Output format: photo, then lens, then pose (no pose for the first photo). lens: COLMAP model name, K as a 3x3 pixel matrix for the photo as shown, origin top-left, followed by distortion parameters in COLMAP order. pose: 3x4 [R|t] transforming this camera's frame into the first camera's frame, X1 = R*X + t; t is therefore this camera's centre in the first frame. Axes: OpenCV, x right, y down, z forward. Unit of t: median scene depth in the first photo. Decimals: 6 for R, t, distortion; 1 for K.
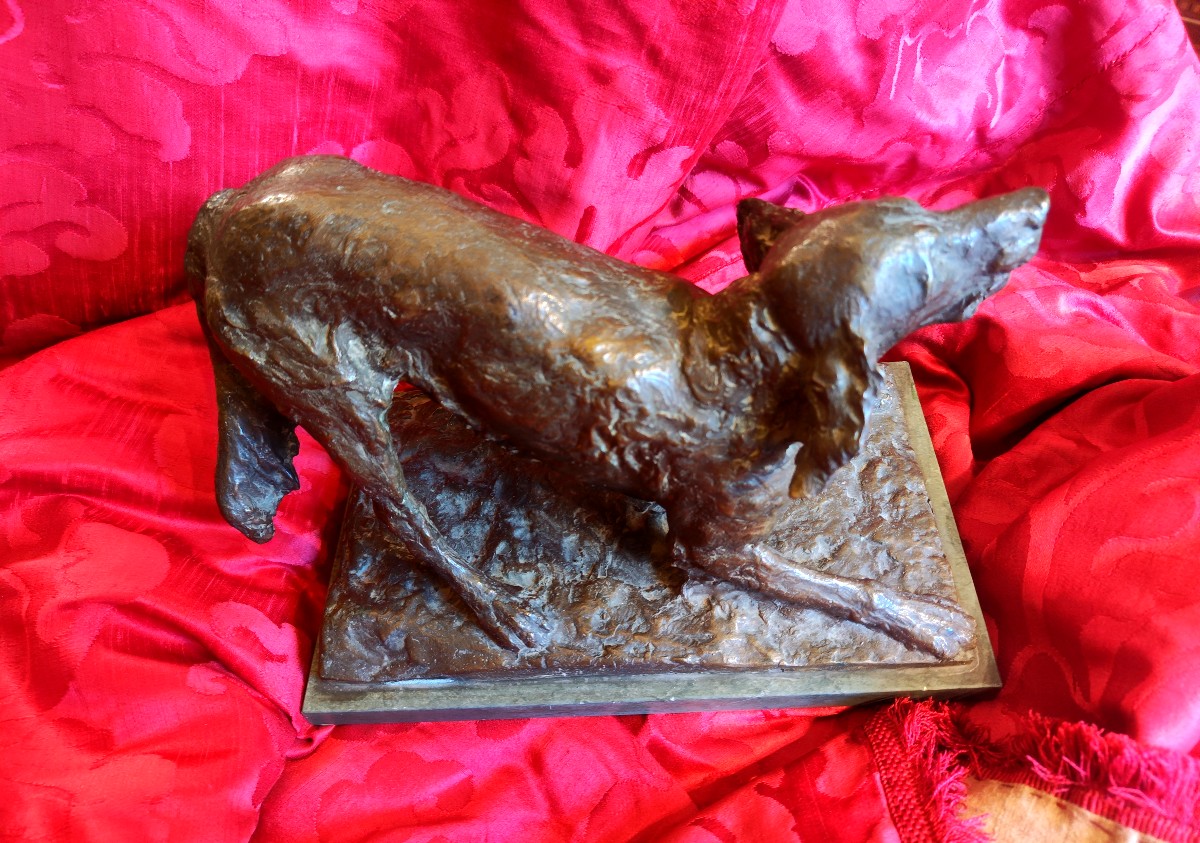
lens RADIAL K [[861.6, 0, 600.0], [0, 861.6, 421.5], [0, 0, 1]] dist [-0.036004, -0.001979]
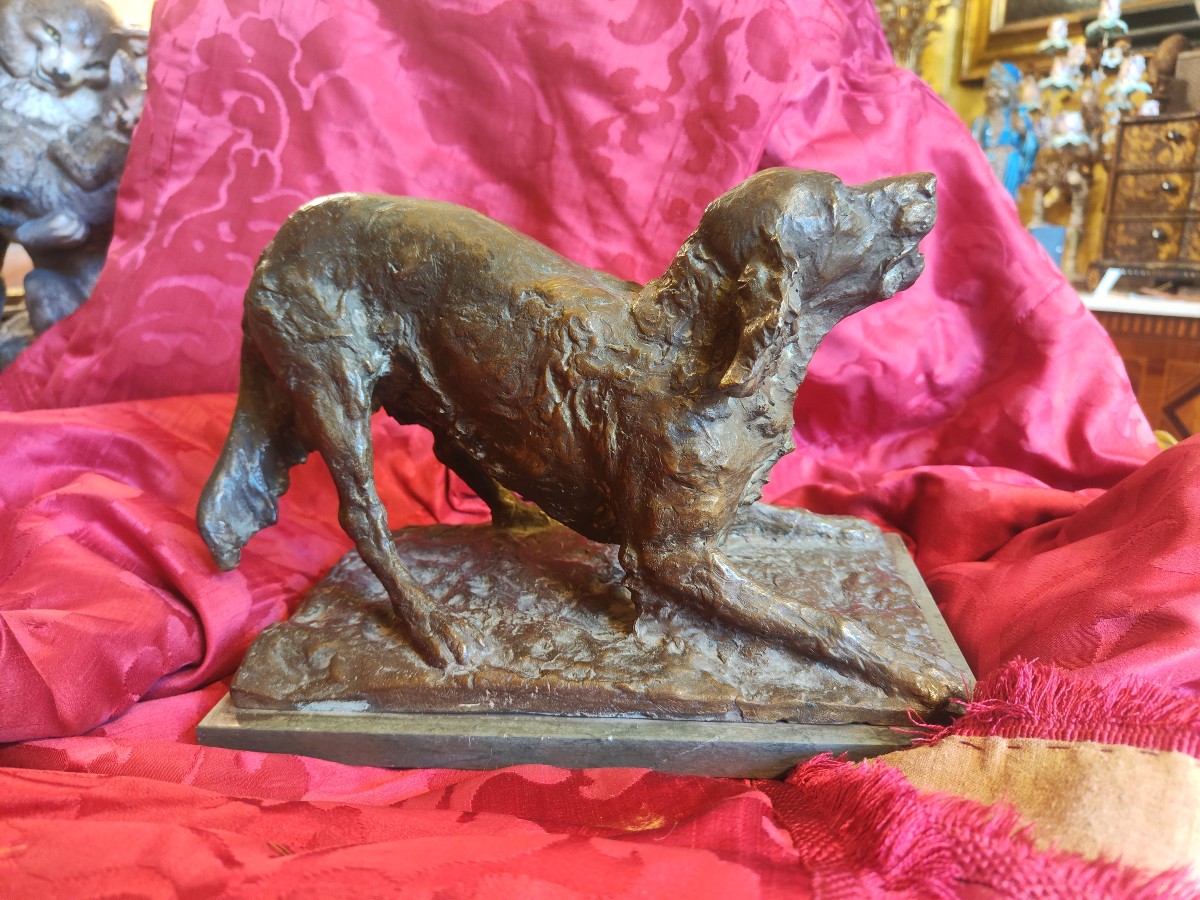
lens RADIAL K [[859.9, 0, 600.0], [0, 859.9, 450.0], [0, 0, 1]] dist [-0.073331, 0.036396]
pose [[0.991756, 0.062837, -0.111677, 0.176493], [-0.115165, 0.819241, -0.561766, 0.662742], [0.056191, 0.569996, 0.819724, 0.169830]]
